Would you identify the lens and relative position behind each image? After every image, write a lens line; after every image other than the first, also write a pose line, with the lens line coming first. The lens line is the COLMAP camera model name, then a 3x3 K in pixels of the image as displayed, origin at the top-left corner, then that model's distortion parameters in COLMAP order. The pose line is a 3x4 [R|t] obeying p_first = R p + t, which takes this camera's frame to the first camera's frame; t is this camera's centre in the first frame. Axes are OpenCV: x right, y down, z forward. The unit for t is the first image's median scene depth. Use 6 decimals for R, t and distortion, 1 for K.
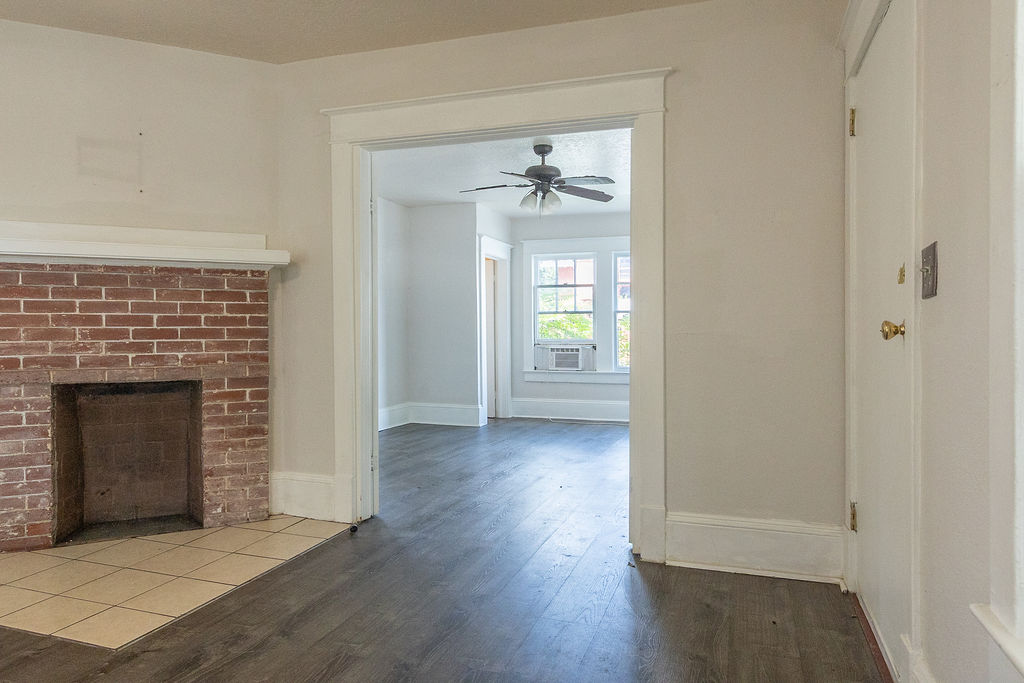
lens RADIAL K [[650.3, 0, 514.8], [0, 650.3, 338.1], [0, 0, 1]] dist [0.004826, 0.000289]
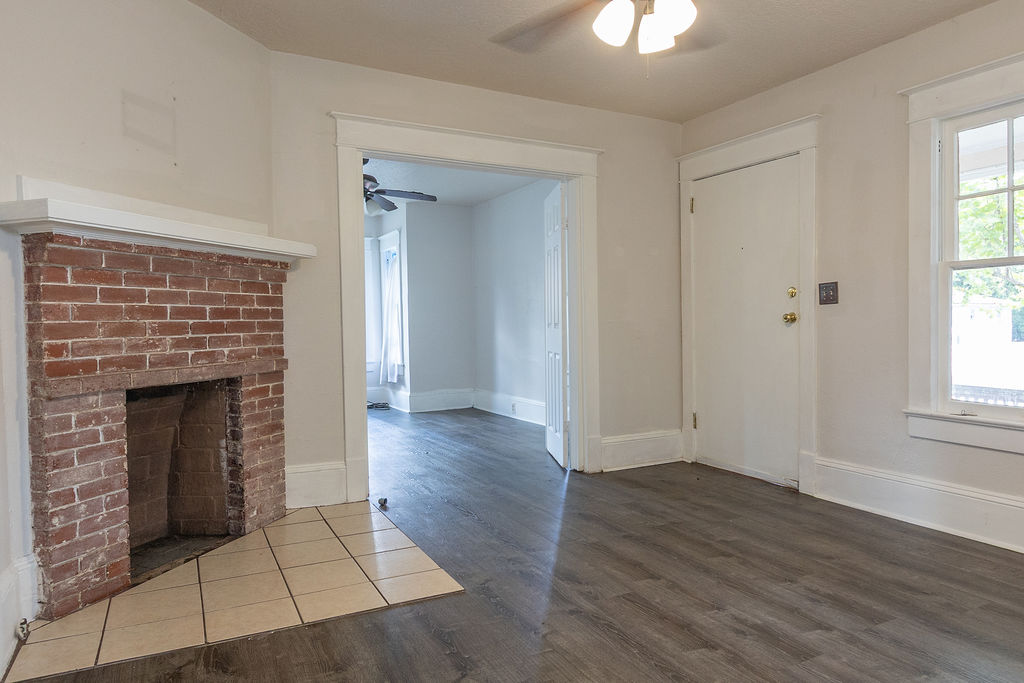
lens RADIAL K [[650.3, 0, 514.3], [0, 650.3, 337.3], [0, 0, 1]] dist [0.004826, 0.000289]
pose [[0.694396, -0.024723, 0.719169, -0.935897], [0.019896, 0.999687, 0.015156, 0.001573], [-0.719318, 0.003784, 0.694670, 0.073352]]
